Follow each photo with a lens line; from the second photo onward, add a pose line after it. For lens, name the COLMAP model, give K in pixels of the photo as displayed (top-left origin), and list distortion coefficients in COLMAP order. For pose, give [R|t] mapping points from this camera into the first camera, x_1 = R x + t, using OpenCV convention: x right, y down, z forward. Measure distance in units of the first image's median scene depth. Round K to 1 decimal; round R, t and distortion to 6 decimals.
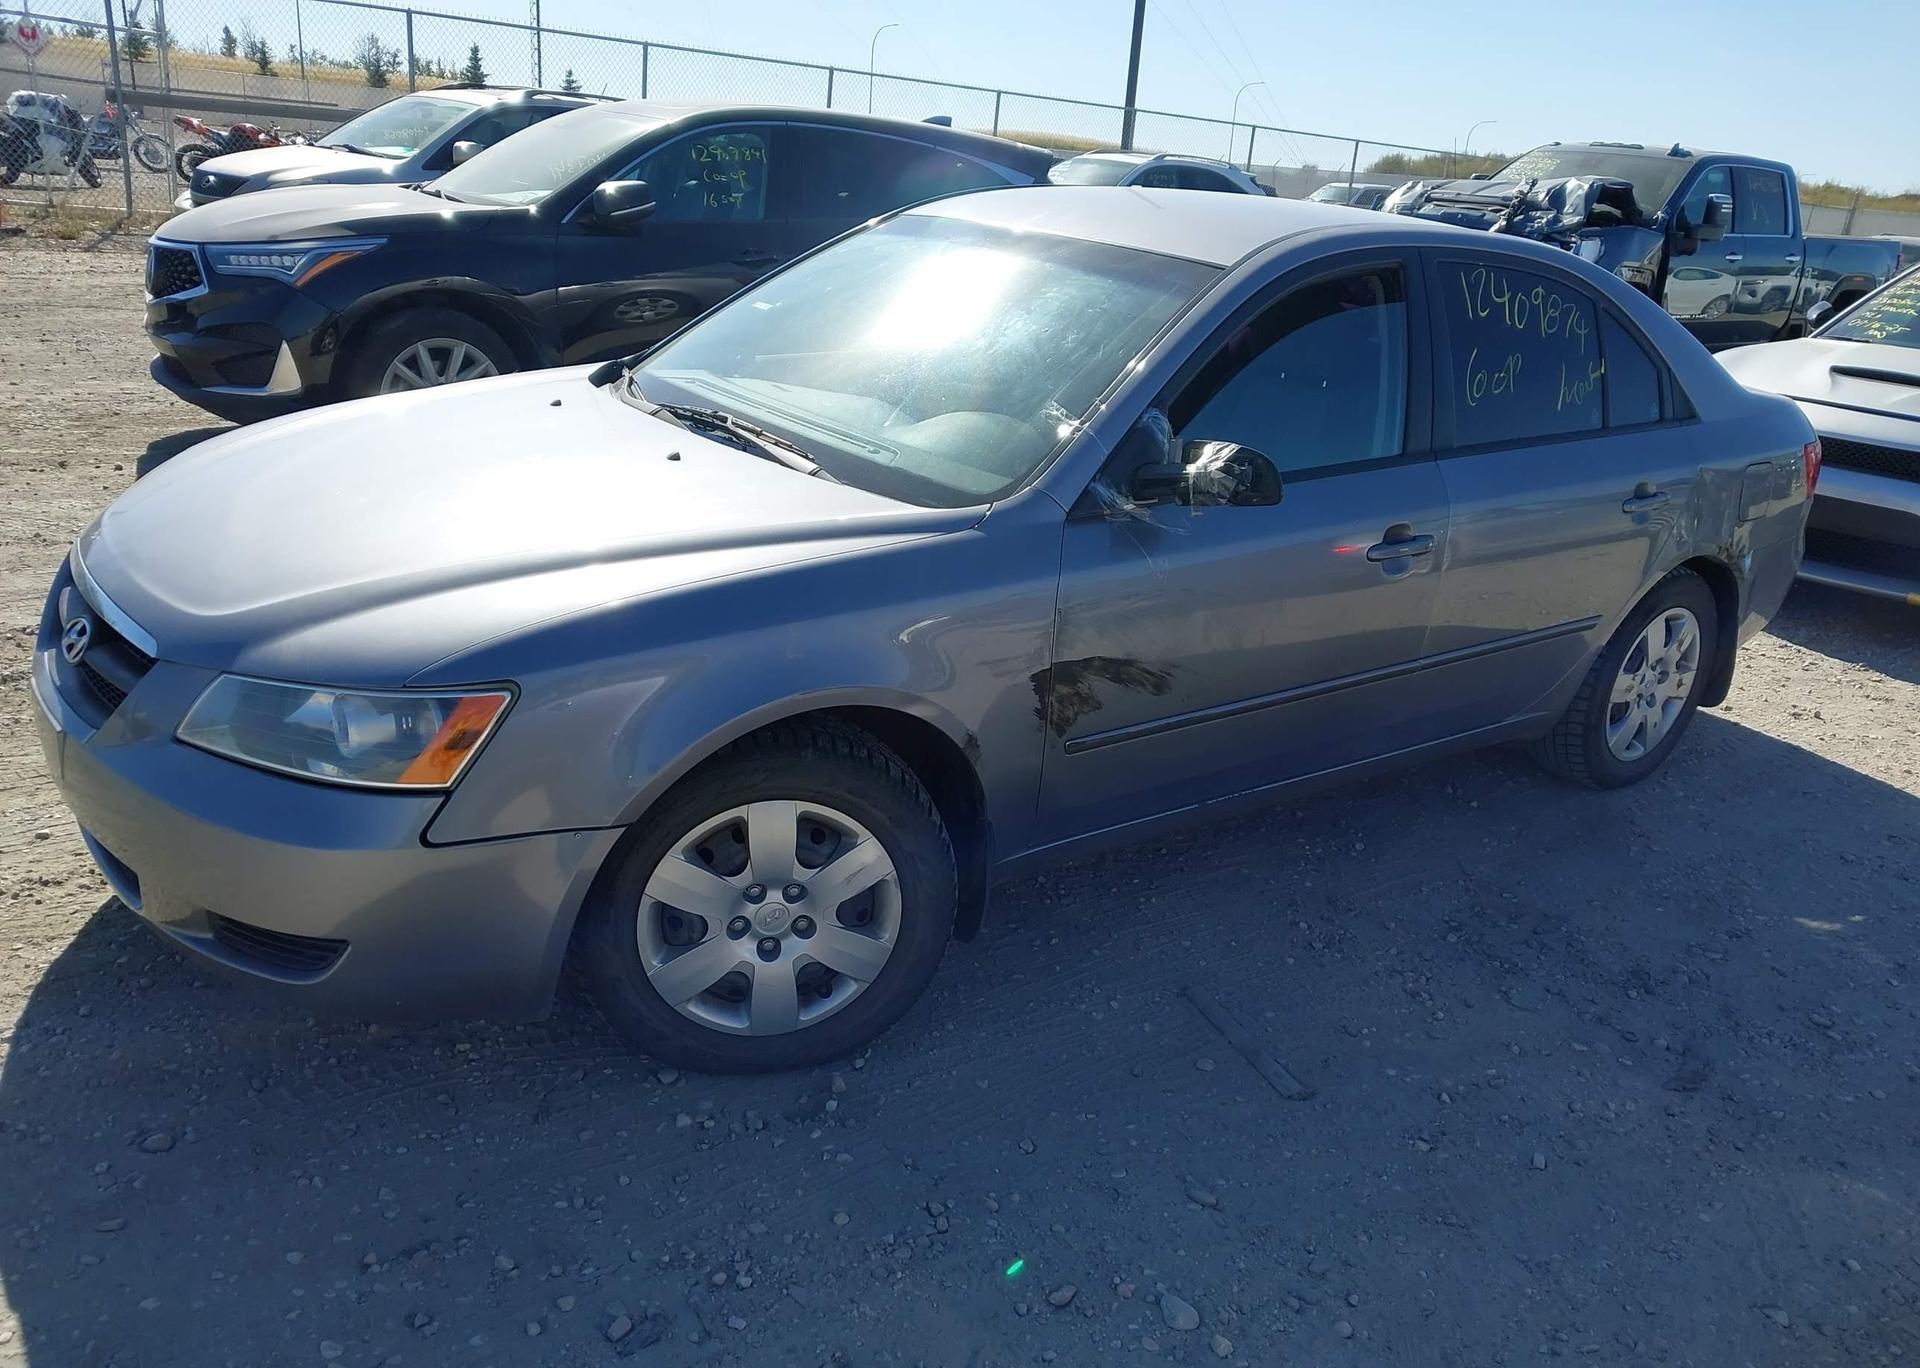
lens RADIAL K [[1520.9, 0, 962.6], [0, 1520.9, 684.8], [0, 0, 1]] dist [-0.000862, 0.017282]
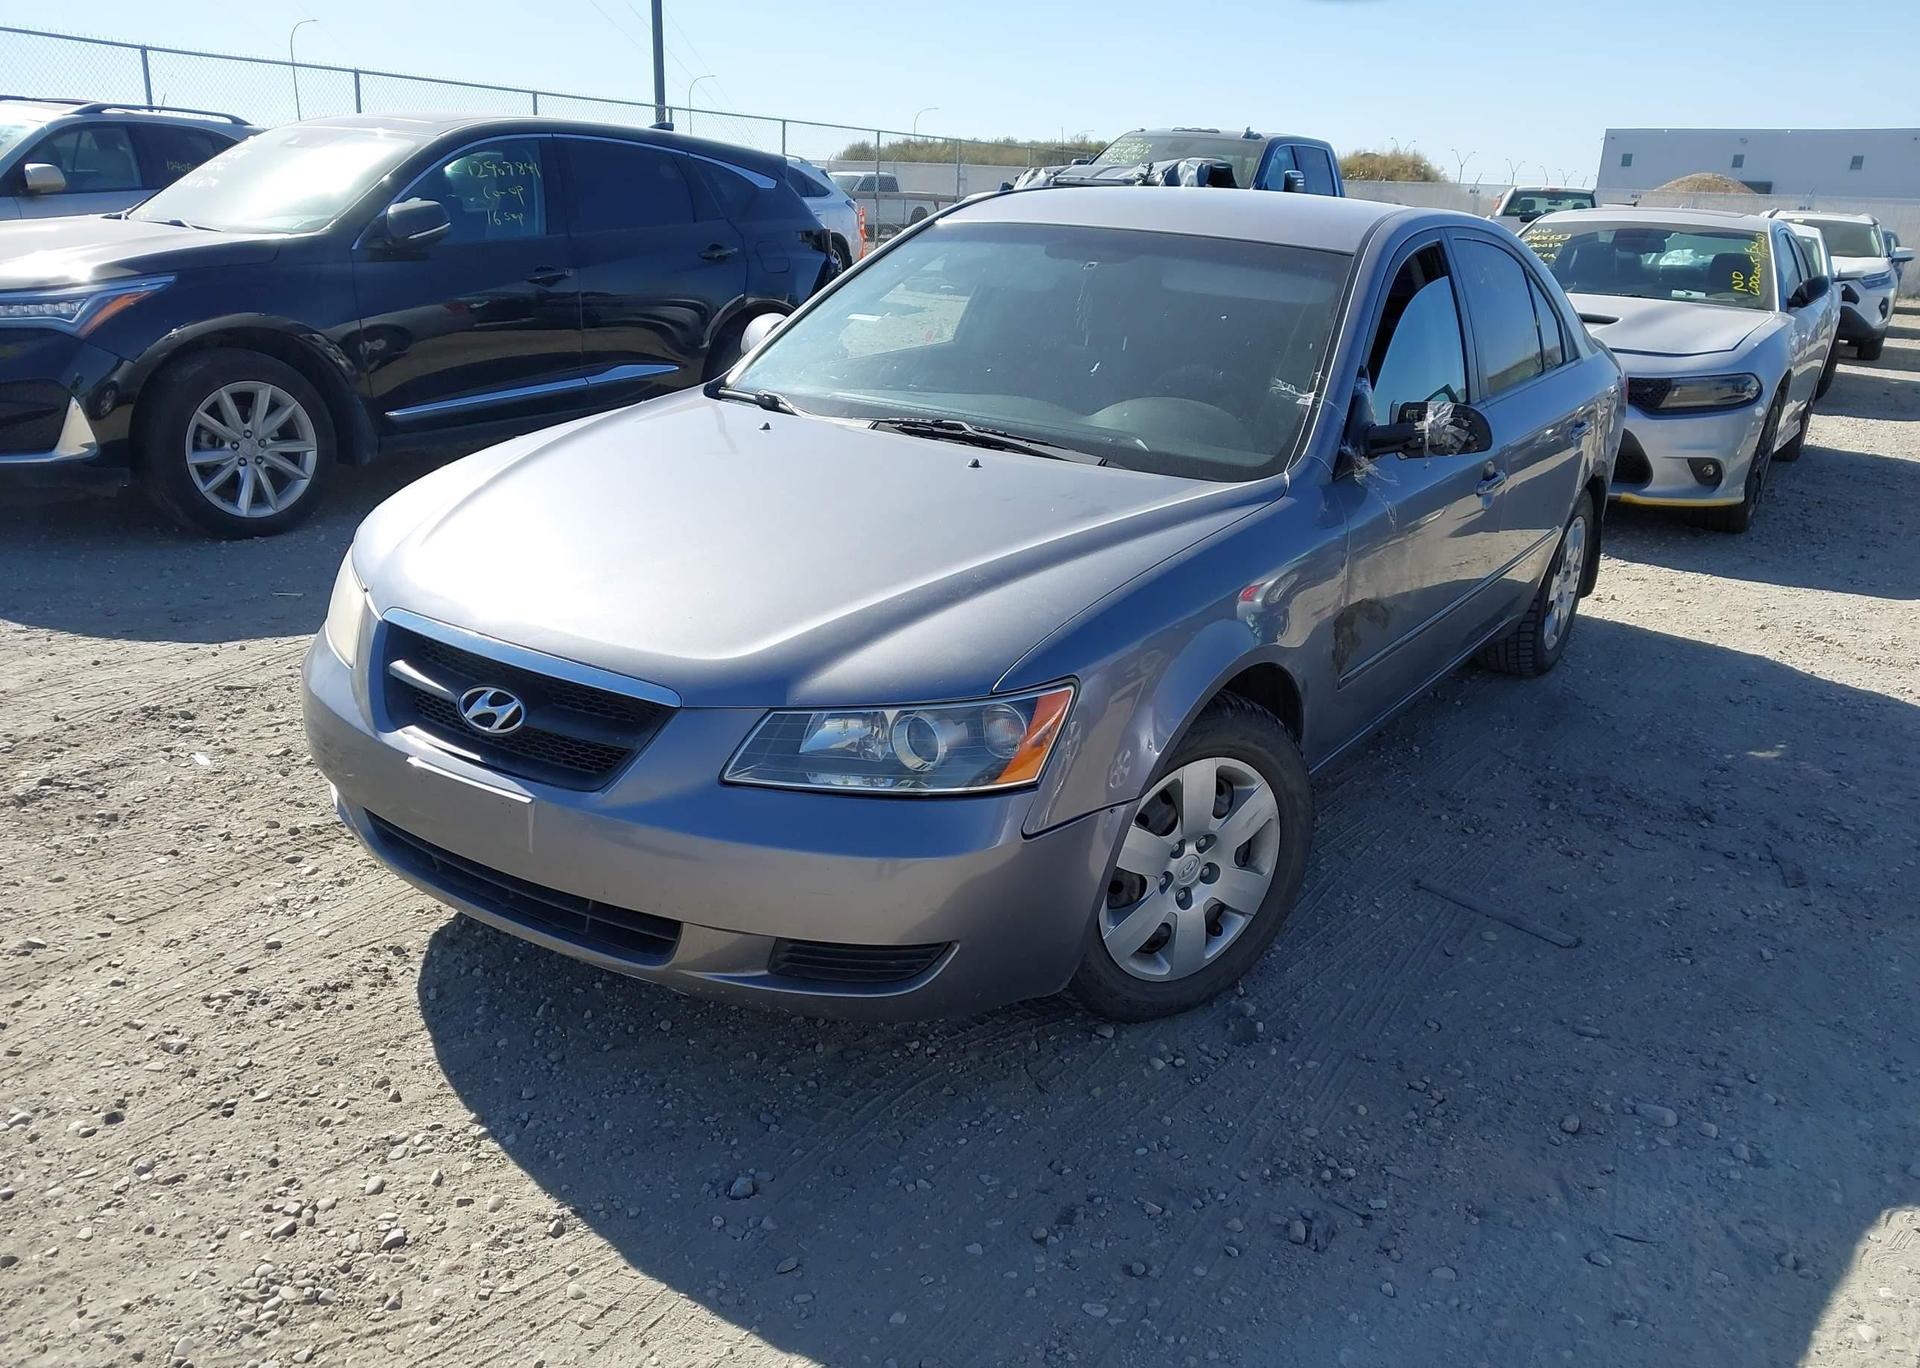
lens RADIAL K [[1509.1, 0, 960.0], [0, 1509.1, 684.0], [0, 0, 1]] dist [0.005018, 0.005345]
pose [[0.945468, -0.139368, 0.294393, -0.559855], [0.137594, 0.990125, 0.026838, -0.029372], [-0.295226, 0.015132, 0.955307, 0.006936]]
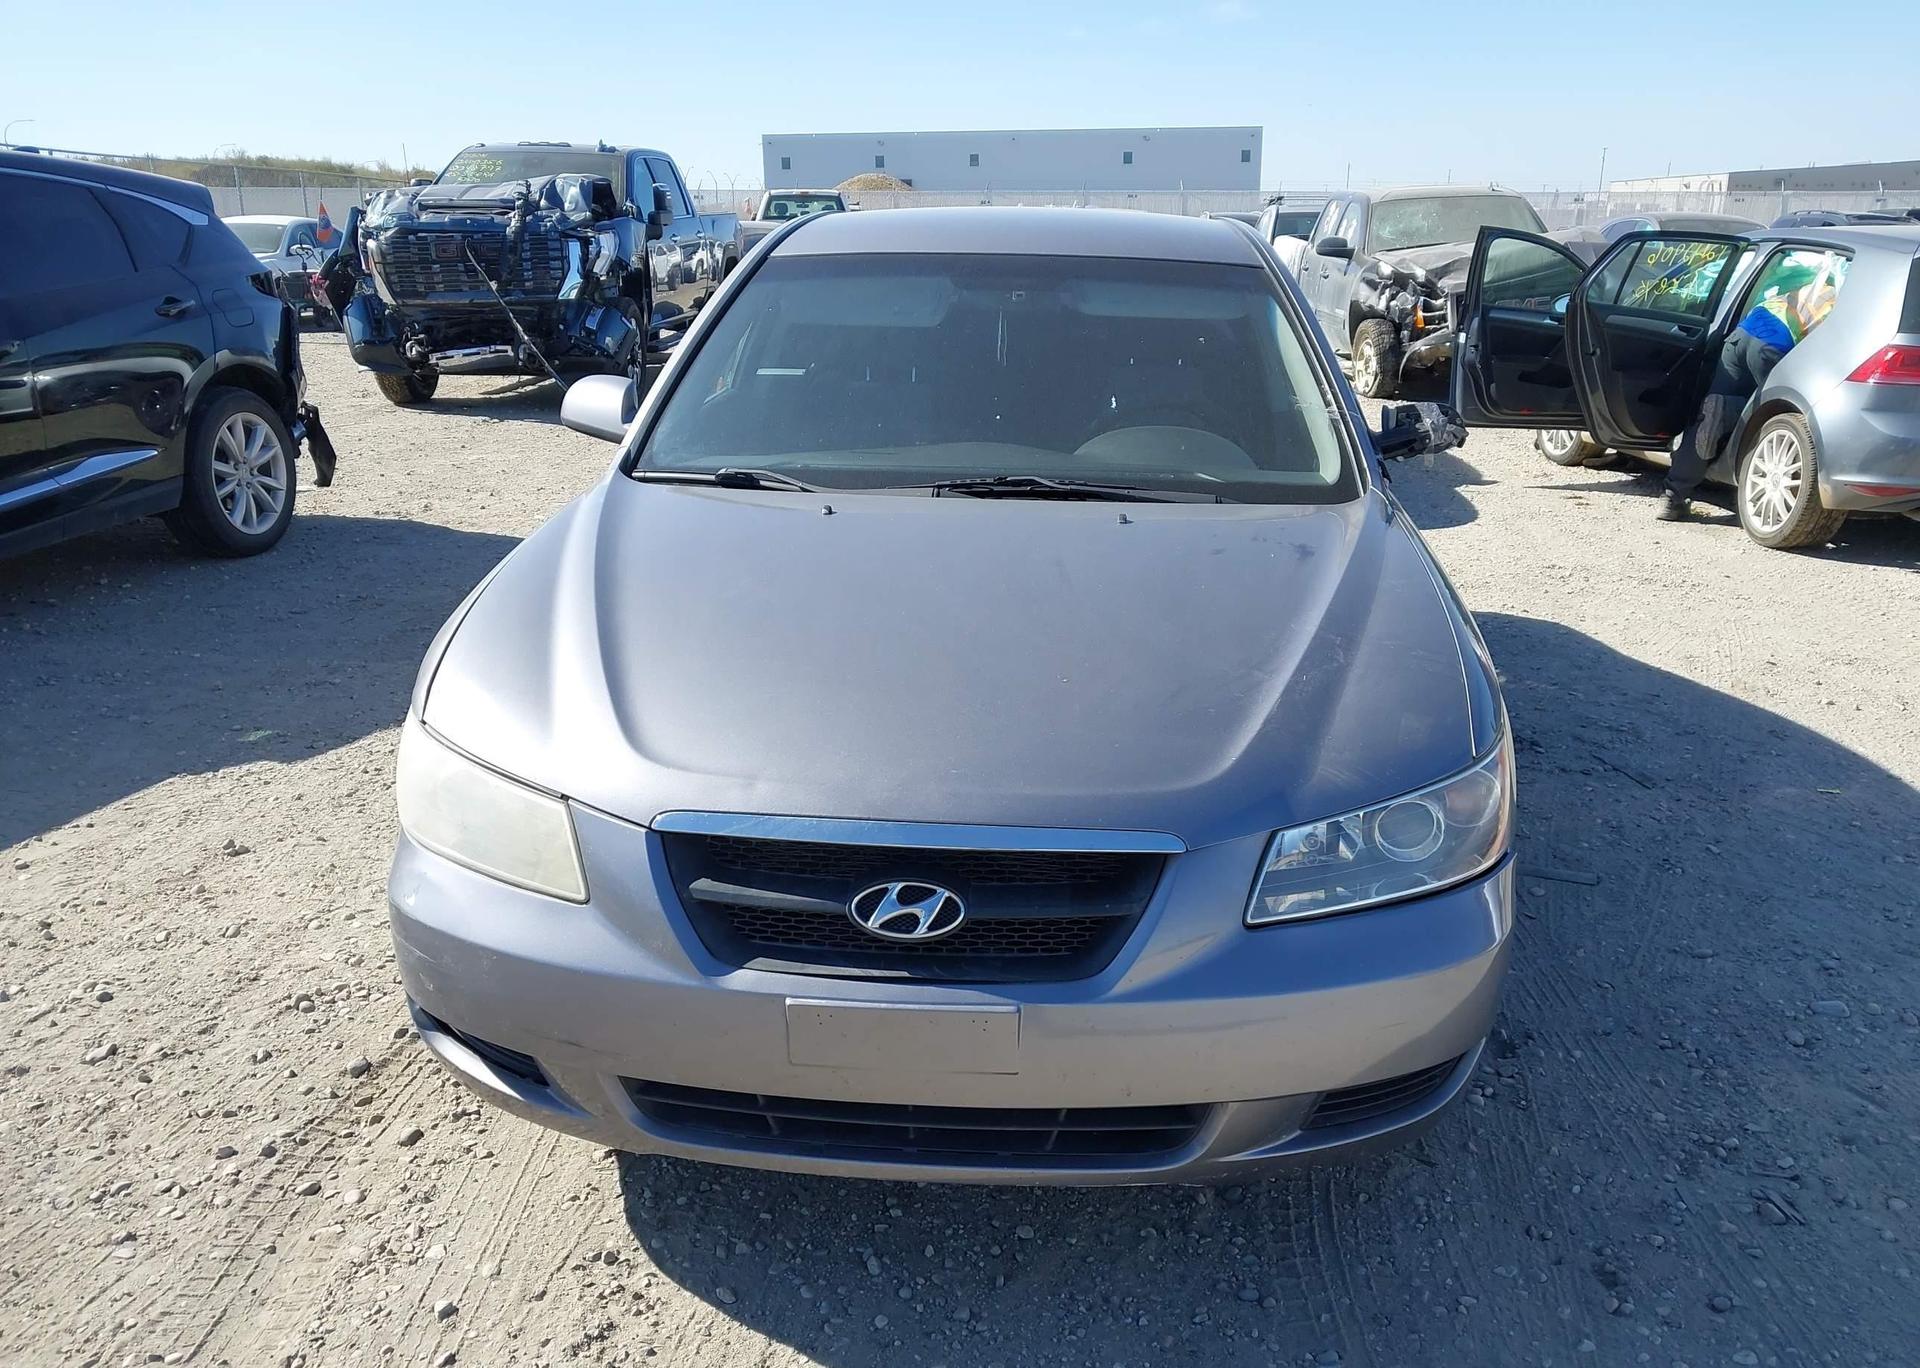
lens RADIAL K [[1520.9, 0, 962.6], [0, 1520.9, 684.8], [0, 0, 1]] dist [-0.000862, 0.017282]
pose [[0.666854, -0.292307, 0.685465, -1.011636], [0.289427, 0.949236, 0.123219, -0.213325], [-0.686685, 0.116223, 0.717604, 0.421704]]
